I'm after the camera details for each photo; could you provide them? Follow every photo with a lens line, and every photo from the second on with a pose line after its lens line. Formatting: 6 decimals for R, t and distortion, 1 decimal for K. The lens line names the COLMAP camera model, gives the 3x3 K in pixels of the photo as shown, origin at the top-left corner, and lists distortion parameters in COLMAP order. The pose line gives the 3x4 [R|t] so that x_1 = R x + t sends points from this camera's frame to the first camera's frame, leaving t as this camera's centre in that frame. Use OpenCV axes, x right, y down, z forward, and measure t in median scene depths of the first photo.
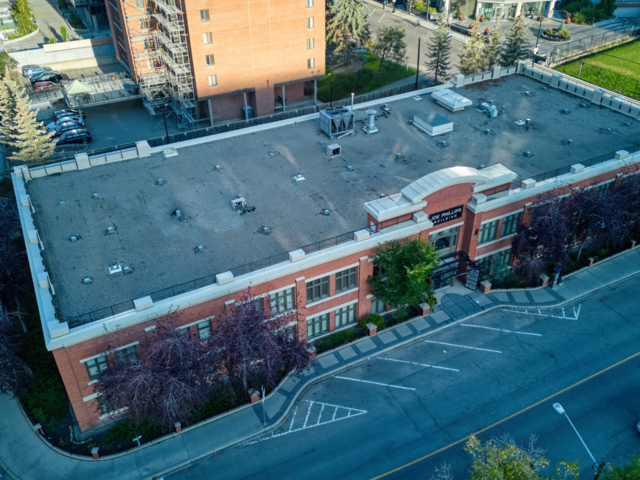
lens RADIAL K [[588.6, 0, 320.0], [0, 588.6, 240.0], [0, 0, 1]] dist [0.139120, -0.242893]
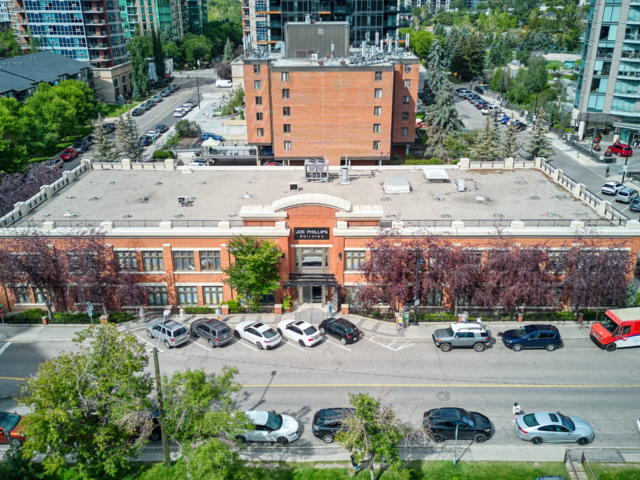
lens RADIAL K [[588.6, 0, 320.0], [0, 588.6, 240.0], [0, 0, 1]] dist [0.139120, -0.242893]
pose [[0.886230, 0.184834, -0.424773, 0.697841], [-0.270986, 0.950545, -0.151757, 0.138655], [0.375716, 0.249599, 0.892490, -0.029499]]
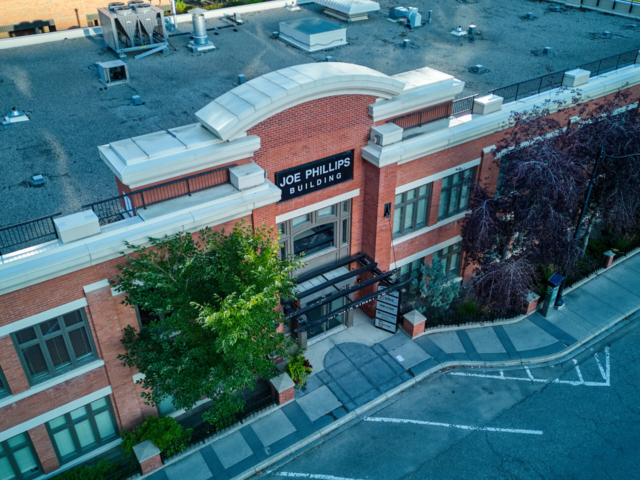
lens RADIAL K [[588.6, 0, 320.0], [0, 588.6, 240.0], [0, 0, 1]] dist [0.139120, -0.242893]
pose [[0.994038, -0.058207, 0.092199, 0.165678], [0.059987, 0.998060, -0.016656, 0.014305], [-0.091051, 0.022088, 0.995601, 0.540098]]
